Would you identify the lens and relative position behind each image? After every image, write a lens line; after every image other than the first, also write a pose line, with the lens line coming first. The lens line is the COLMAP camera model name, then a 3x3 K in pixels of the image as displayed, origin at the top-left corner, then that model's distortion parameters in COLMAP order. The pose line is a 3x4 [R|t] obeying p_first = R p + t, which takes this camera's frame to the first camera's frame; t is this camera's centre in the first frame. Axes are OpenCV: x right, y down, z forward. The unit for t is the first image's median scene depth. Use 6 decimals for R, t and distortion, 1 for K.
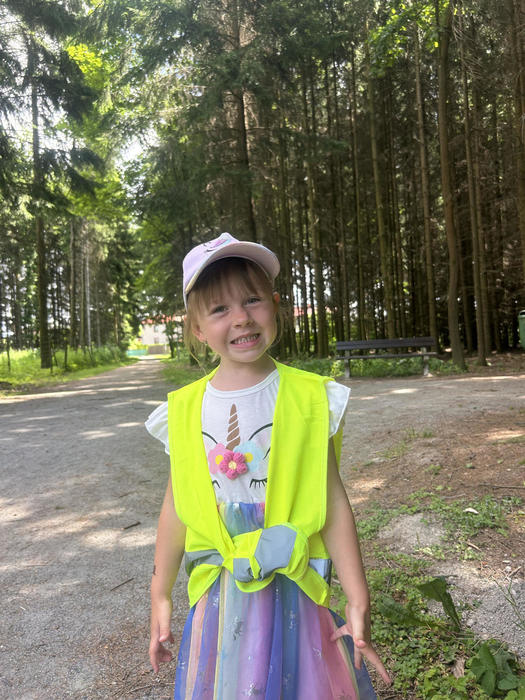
lens RADIAL K [[528.6, 0, 263.1], [0, 528.6, 341.2], [0, 0, 1]] dist [0.039301, -0.053462]
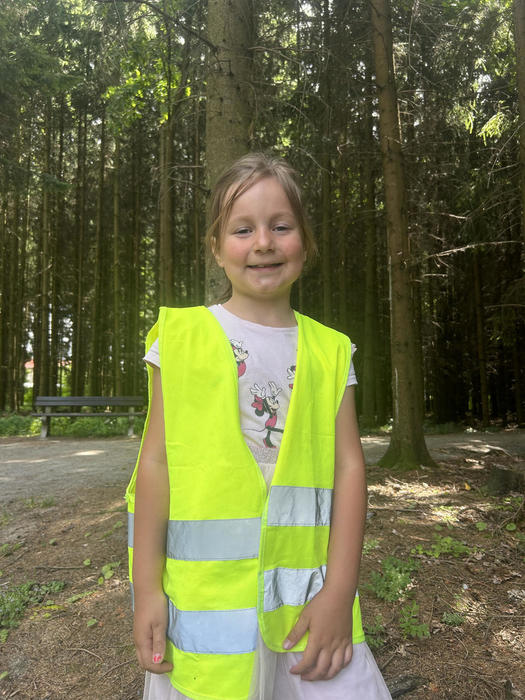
lens RADIAL K [[527.0, 0, 264.8], [0, 527.0, 347.5], [0, 0, 1]] dist [0.041951, -0.049005]
pose [[0.892701, 0.098322, 0.439792, 0.040206], [-0.053112, 0.992062, -0.113983, 0.000472], [-0.447508, 0.078395, 0.890837, 0.008784]]
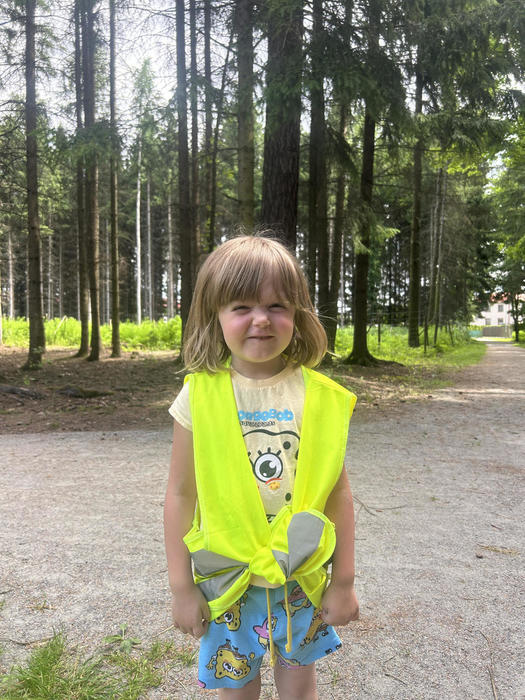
lens RADIAL K [[528.6, 0, 263.1], [0, 528.6, 341.2], [0, 0, 1]] dist [0.039301, -0.053462]
pose [[0.834398, 0.062300, -0.547629, -0.140551], [-0.040394, 0.997831, 0.051970, 0.005081], [0.549680, -0.021243, 0.835105, 0.119482]]
